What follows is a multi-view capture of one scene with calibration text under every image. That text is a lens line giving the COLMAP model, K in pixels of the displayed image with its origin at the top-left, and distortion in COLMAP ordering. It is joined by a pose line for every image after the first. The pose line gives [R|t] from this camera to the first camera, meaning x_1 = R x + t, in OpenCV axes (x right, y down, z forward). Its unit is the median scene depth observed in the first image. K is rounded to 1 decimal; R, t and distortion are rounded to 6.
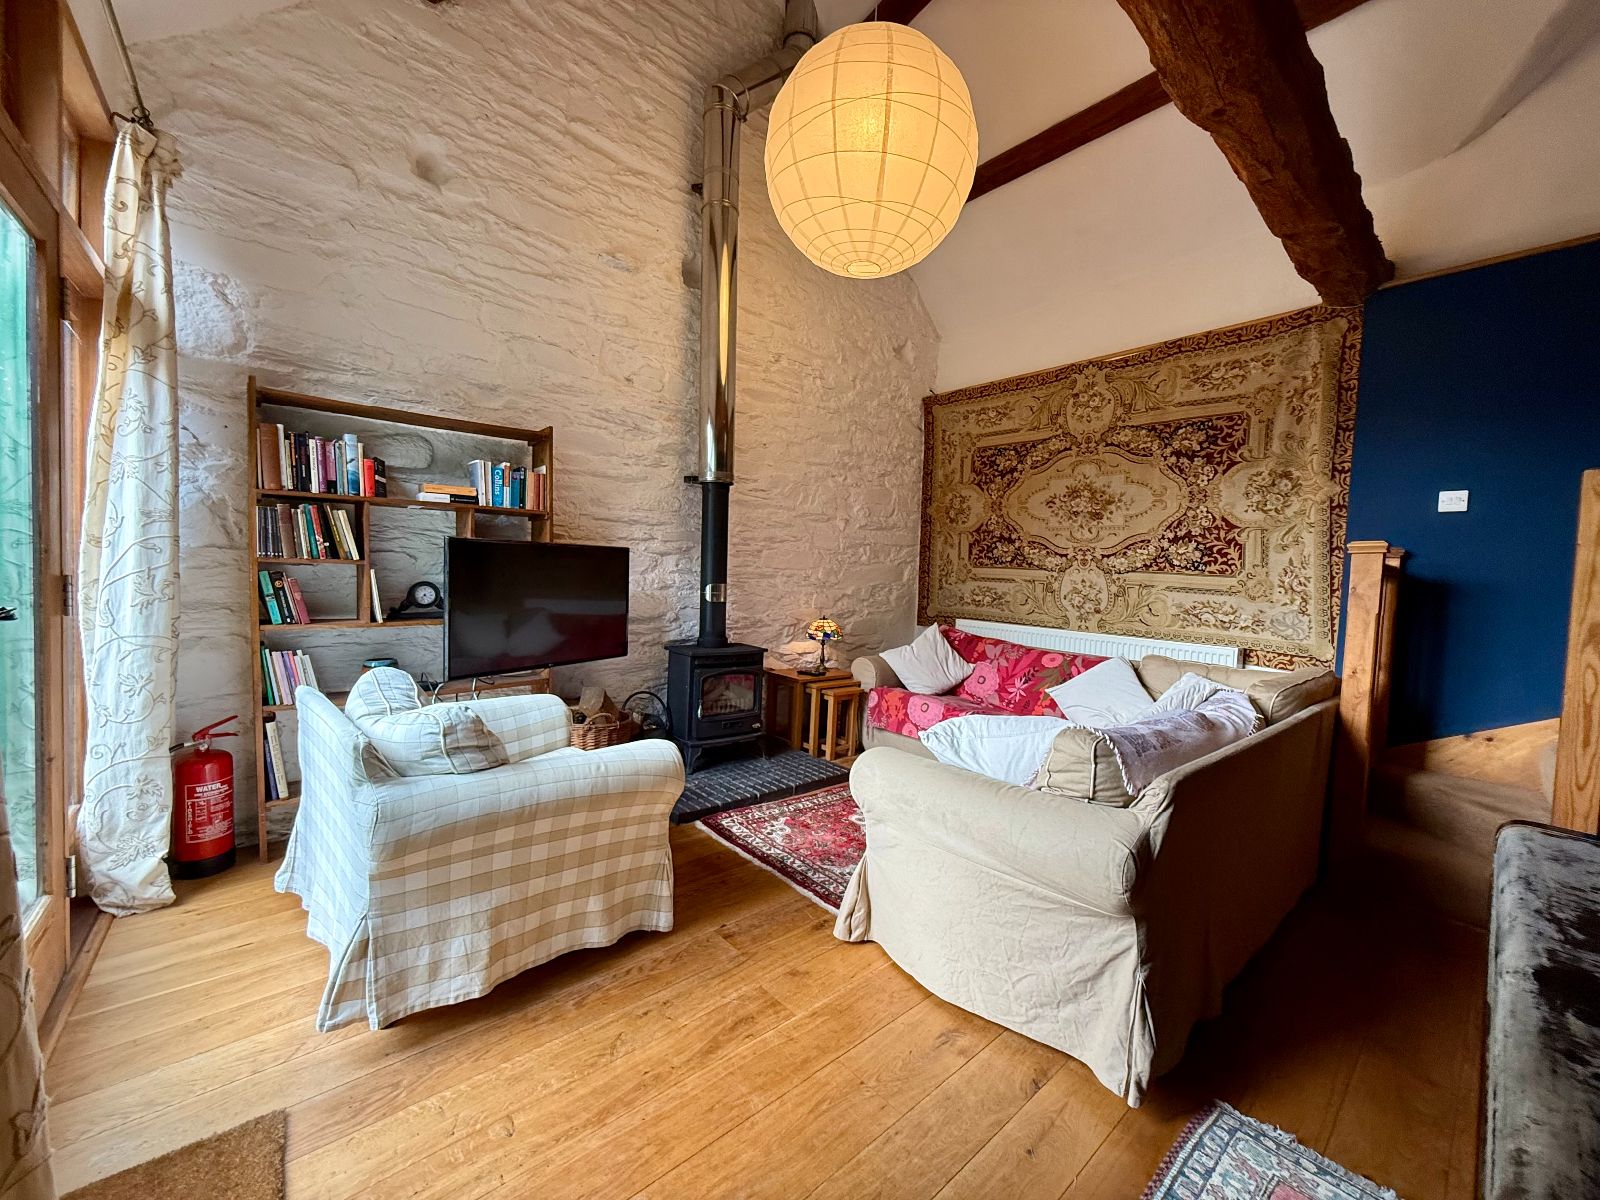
lens RADIAL K [[634.6, 0, 803.2], [0, 634.6, 598.5], [0, 0, 1]] dist [0.001015, -0.000021]
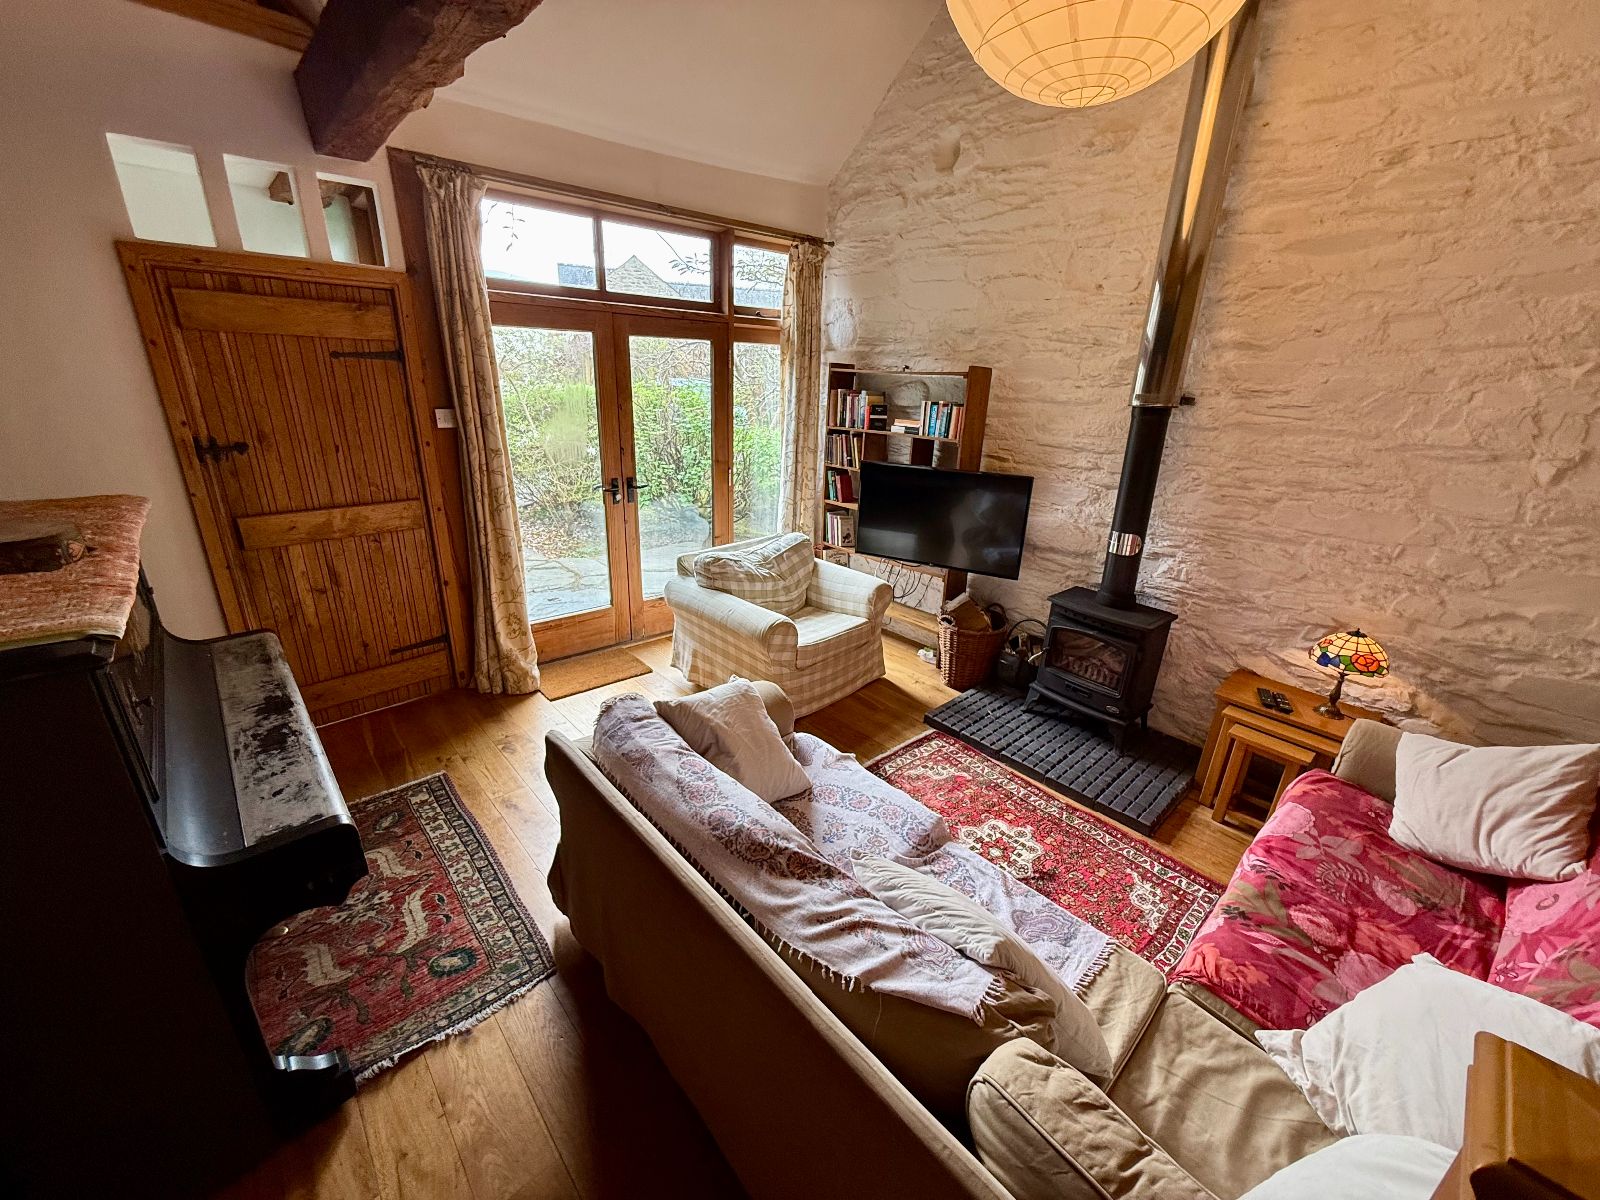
lens RADIAL K [[634.6, 0, 803.2], [0, 634.6, 598.5], [0, 0, 1]] dist [0.001015, -0.000021]
pose [[0.025126, 0.304708, -0.952114, 0.735656], [-0.081975, 0.949835, 0.301816, -0.173056], [0.996318, 0.070466, 0.048844, 0.605634]]
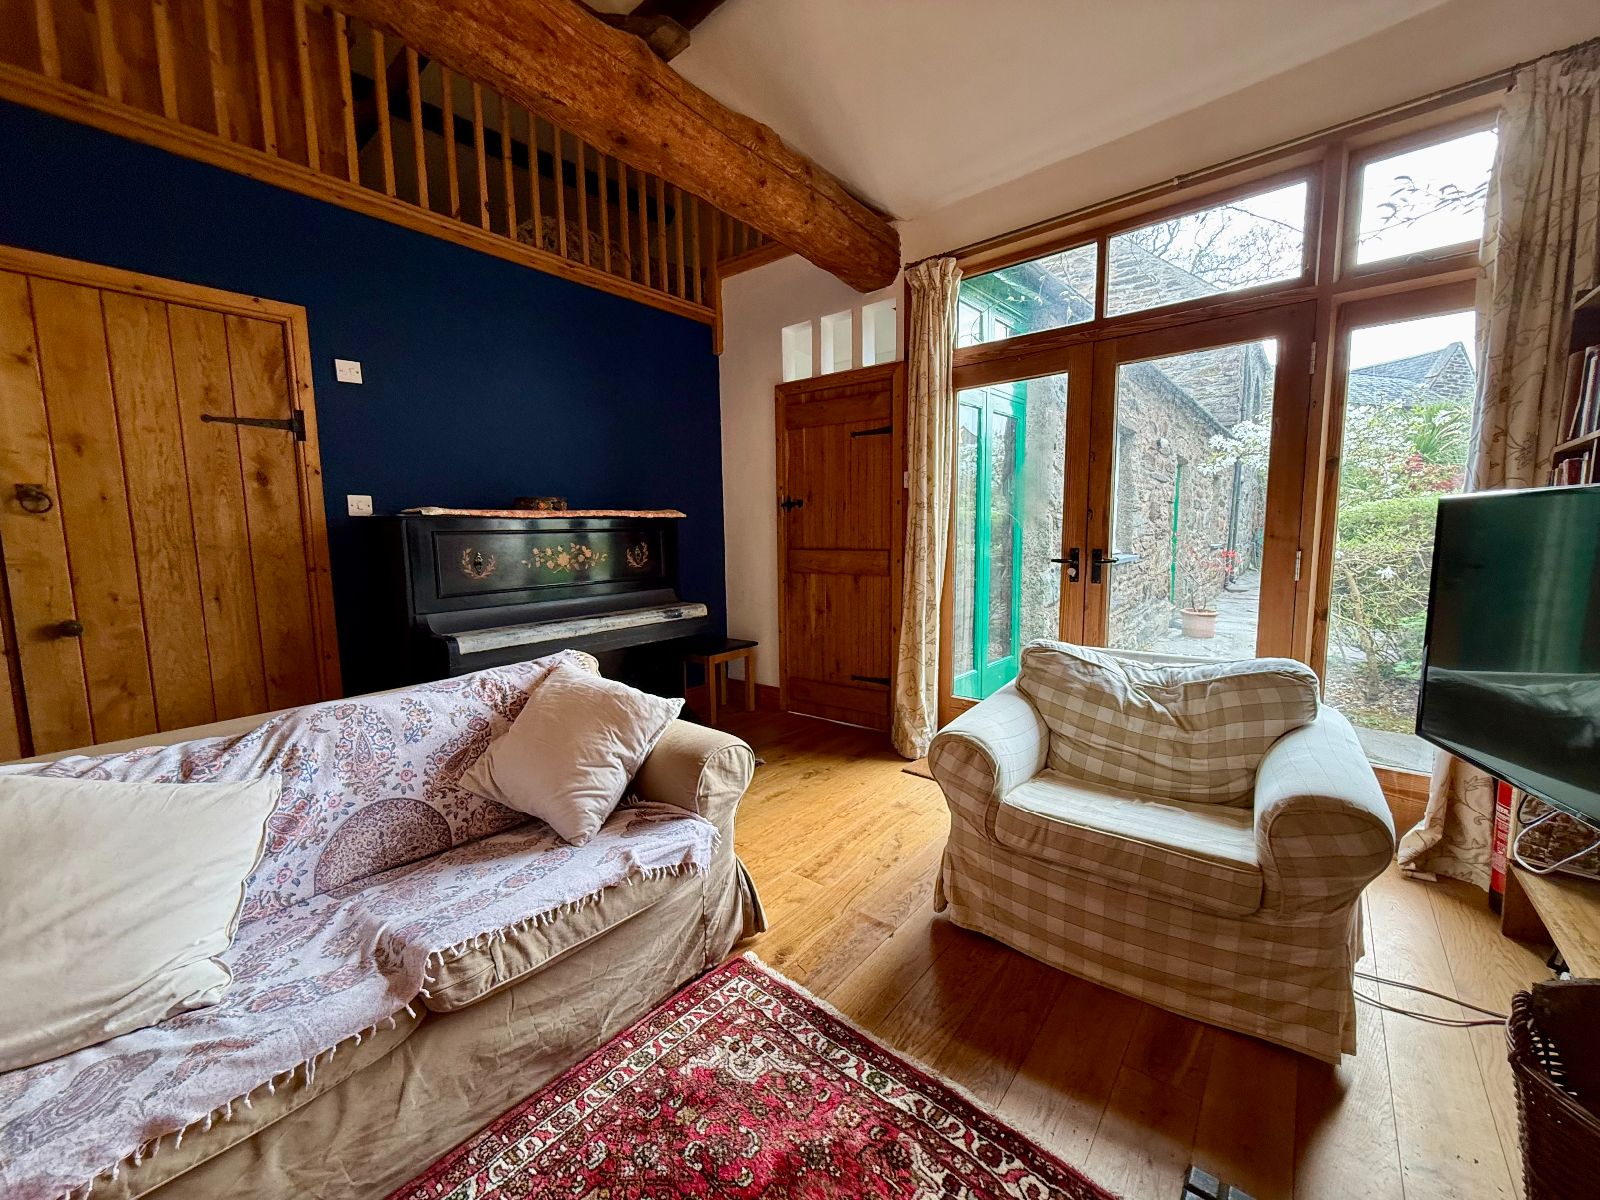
lens RADIAL K [[643.6, 0, 799.1], [0, 643.6, 585.4], [0, 0, 1]] dist [-0.000884, -0.000120]
pose [[-0.985516, -0.010897, -0.169235, 0.101172], [-0.032592, 0.991501, 0.125954, -0.053484], [0.166424, 0.129646, -0.977494, 1.124836]]
